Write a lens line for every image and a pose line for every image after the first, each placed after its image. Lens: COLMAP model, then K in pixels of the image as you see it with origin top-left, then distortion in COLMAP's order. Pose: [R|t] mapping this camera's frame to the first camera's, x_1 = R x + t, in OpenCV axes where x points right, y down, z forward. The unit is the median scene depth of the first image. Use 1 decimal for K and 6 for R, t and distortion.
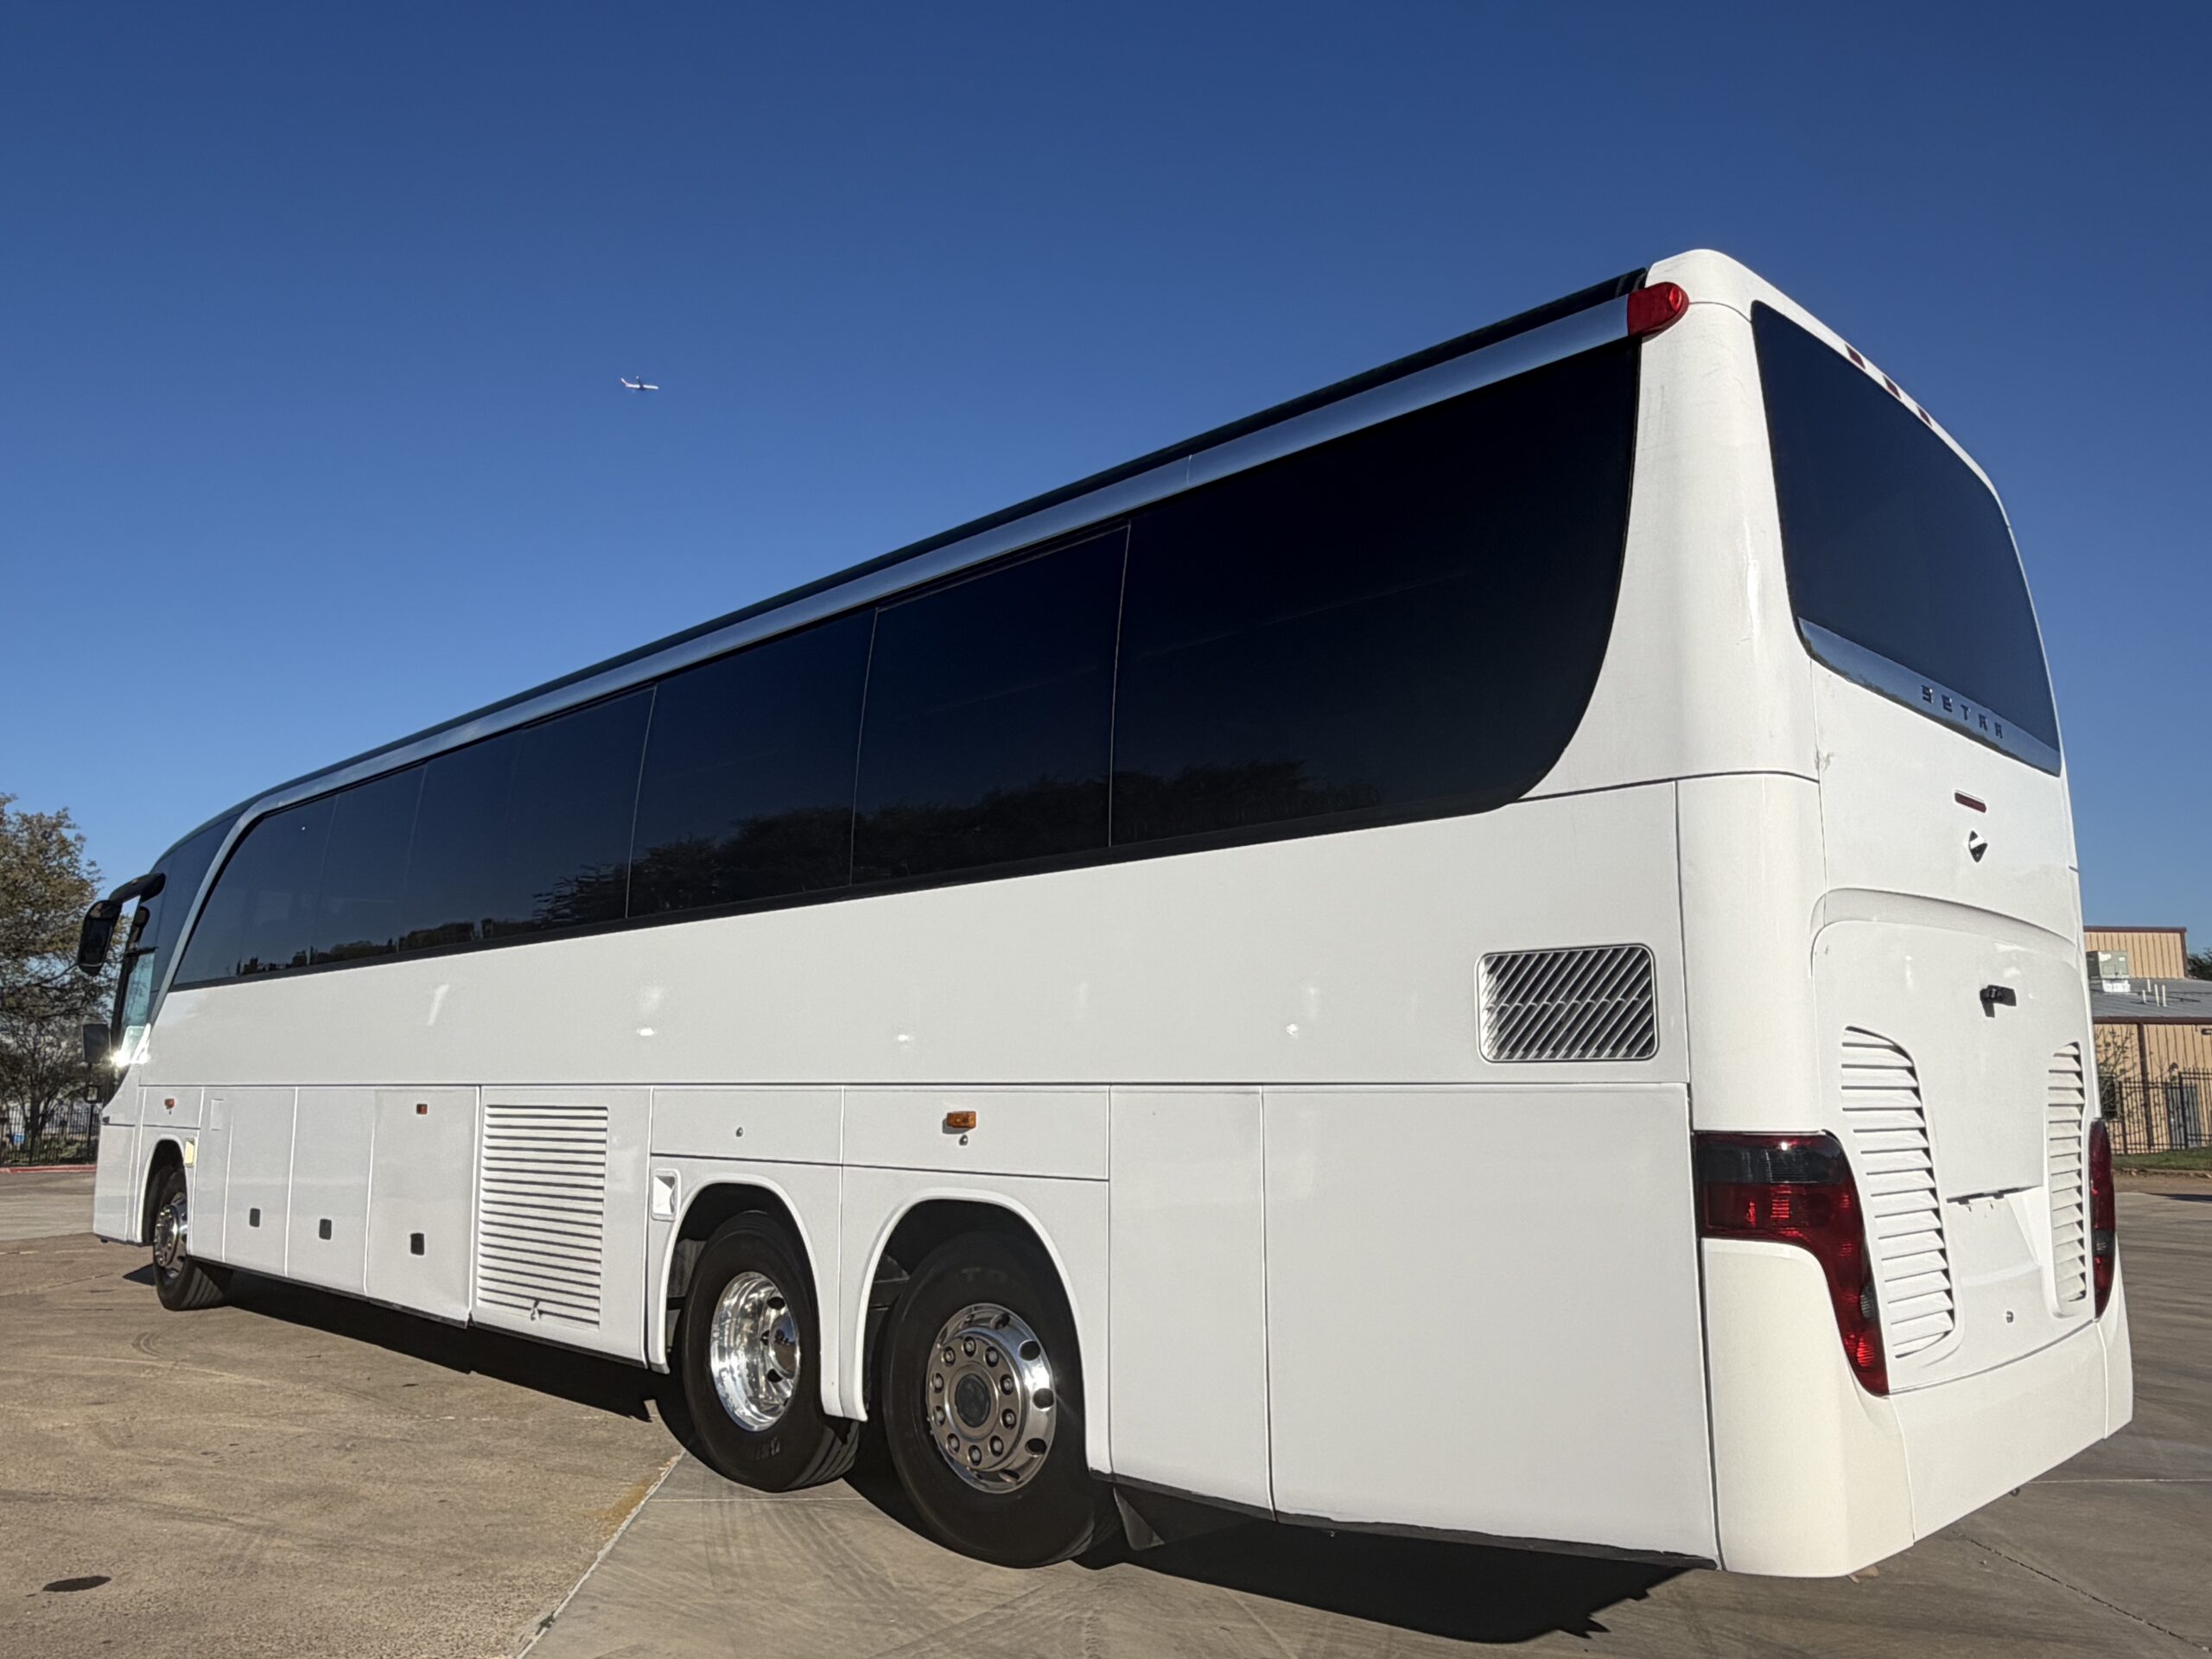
lens RADIAL K [[1628.8, 0, 1106.0], [0, 1628.8, 829.5], [0, 0, 1]] dist [-0.009146, -0.003087]
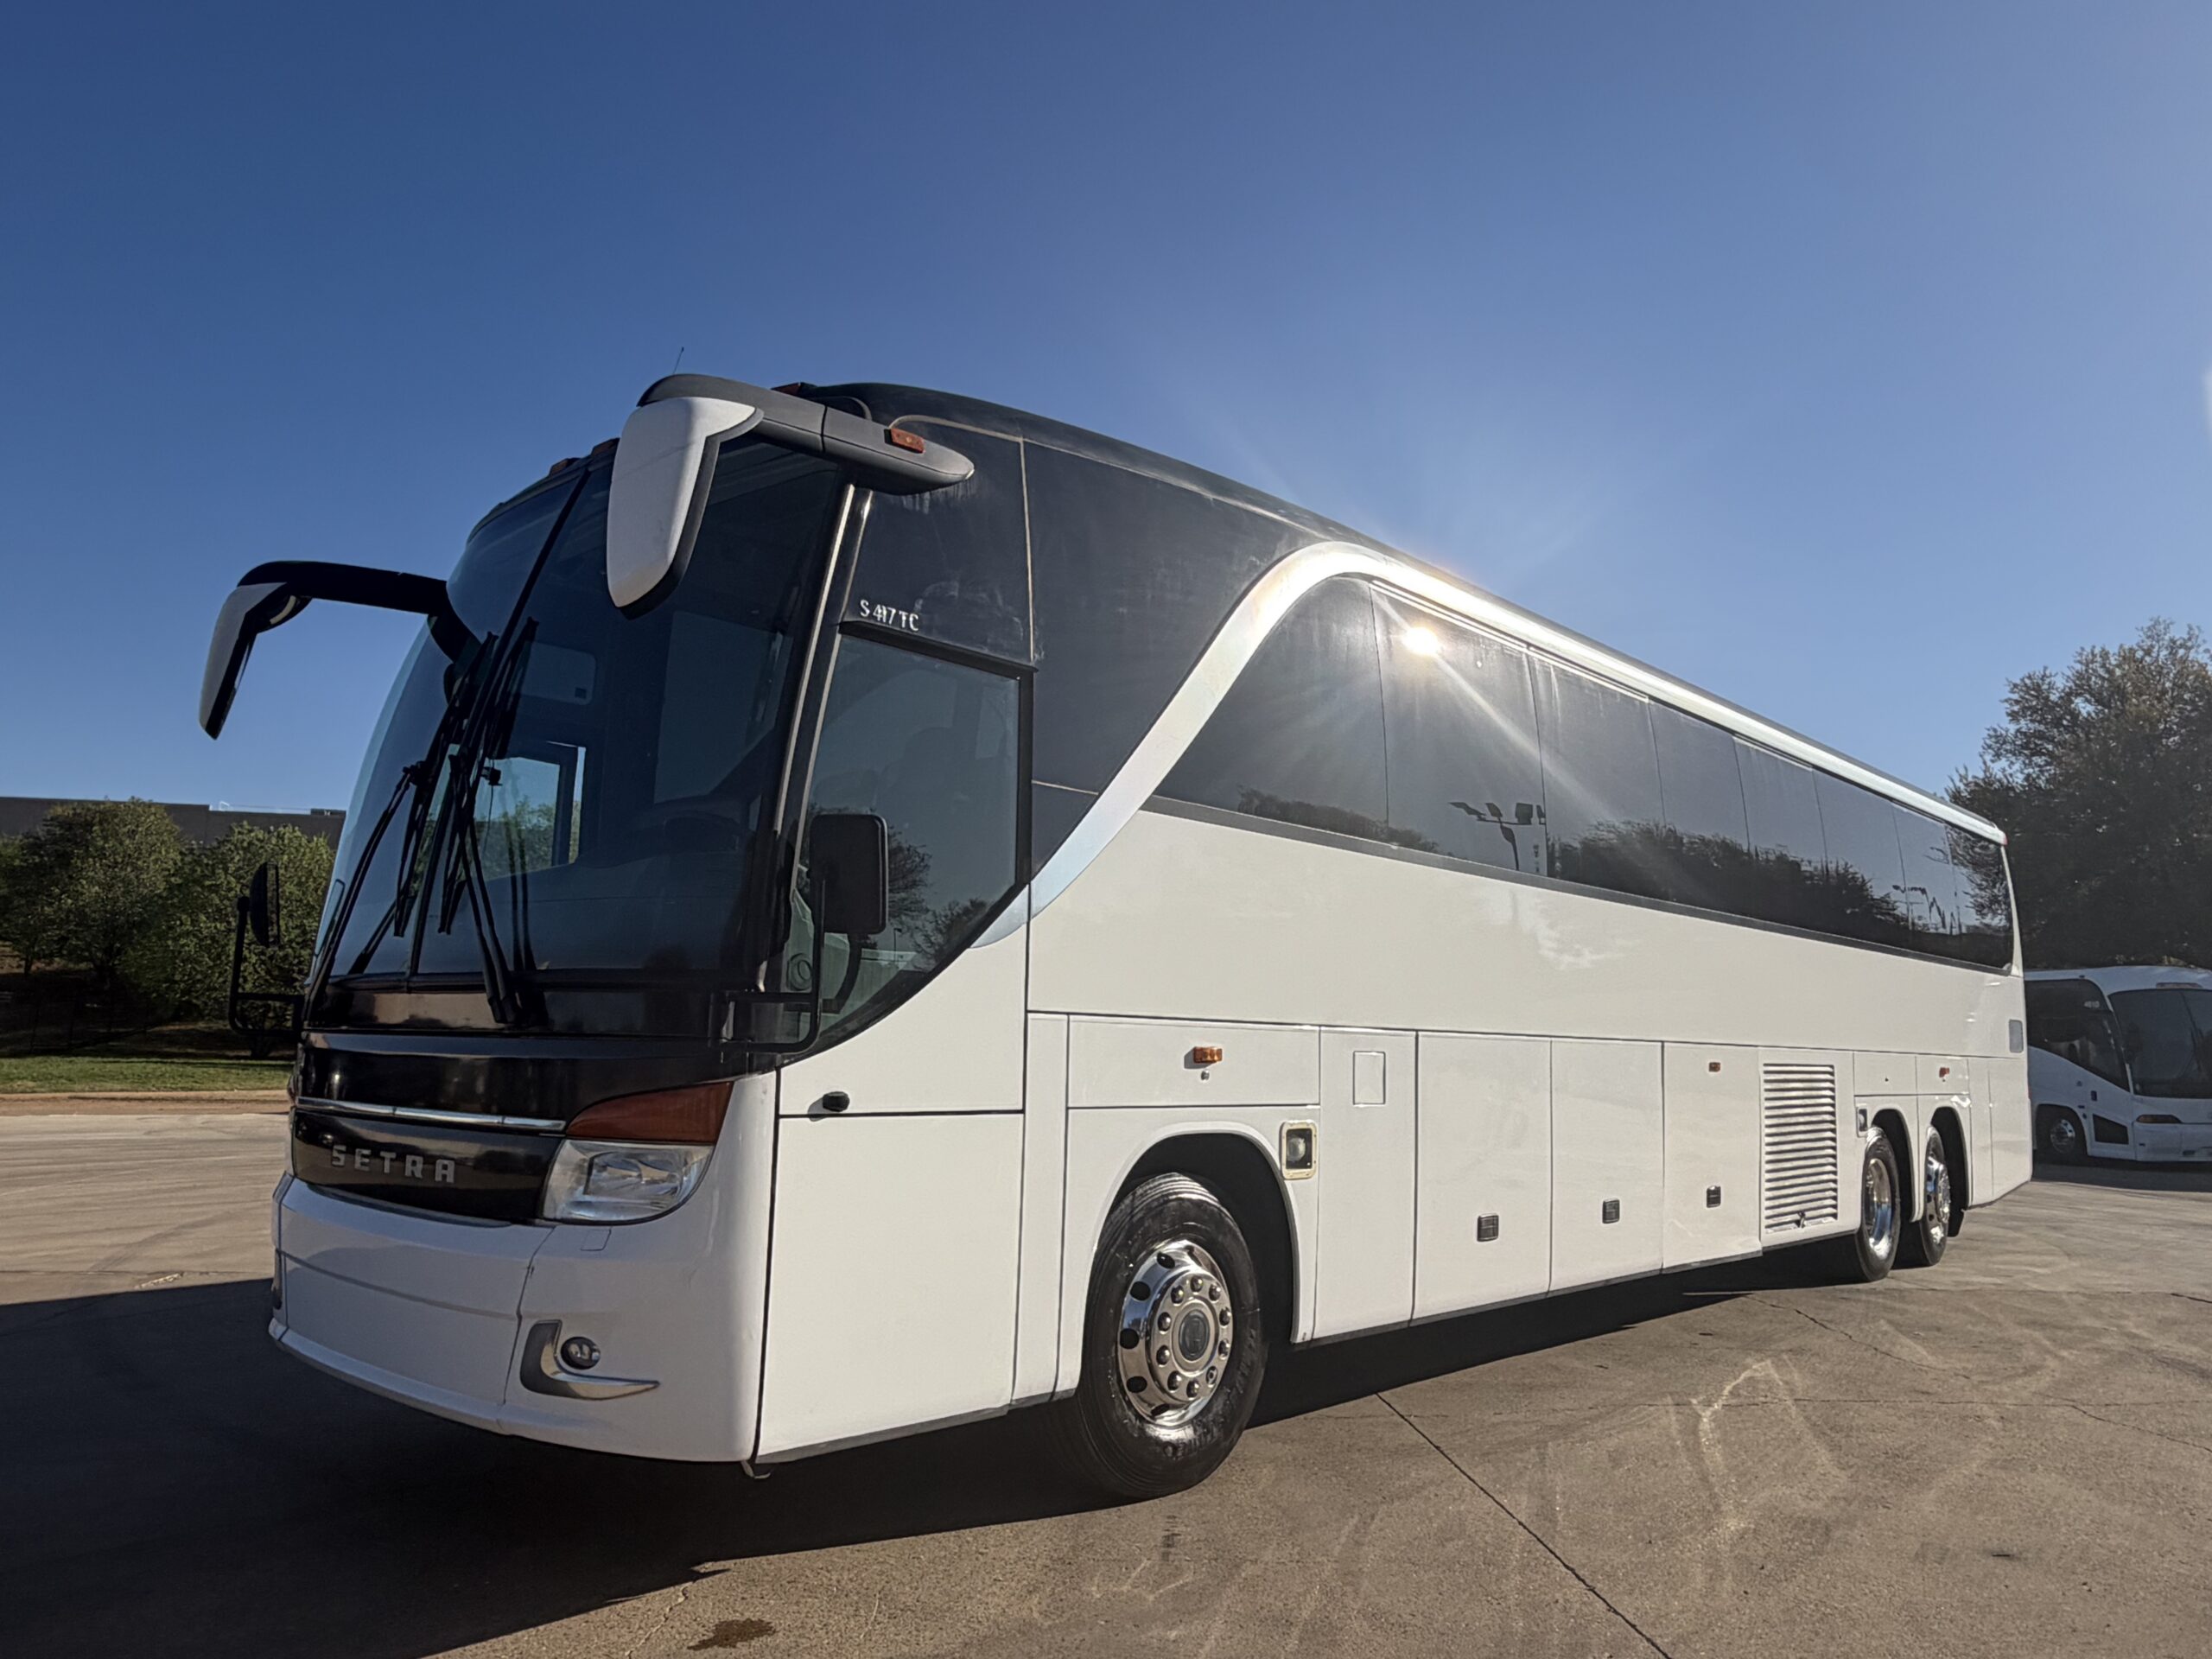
lens RADIAL K [[1628.8, 0, 1106.0], [0, 1628.8, 829.5], [0, 0, 1]] dist [-0.009146, -0.003087]
pose [[-0.061714, 0.118567, 0.991026, -1.249224], [-0.204038, 0.970451, -0.128811, 0.207509], [-0.977016, -0.210157, -0.035699, 1.262749]]
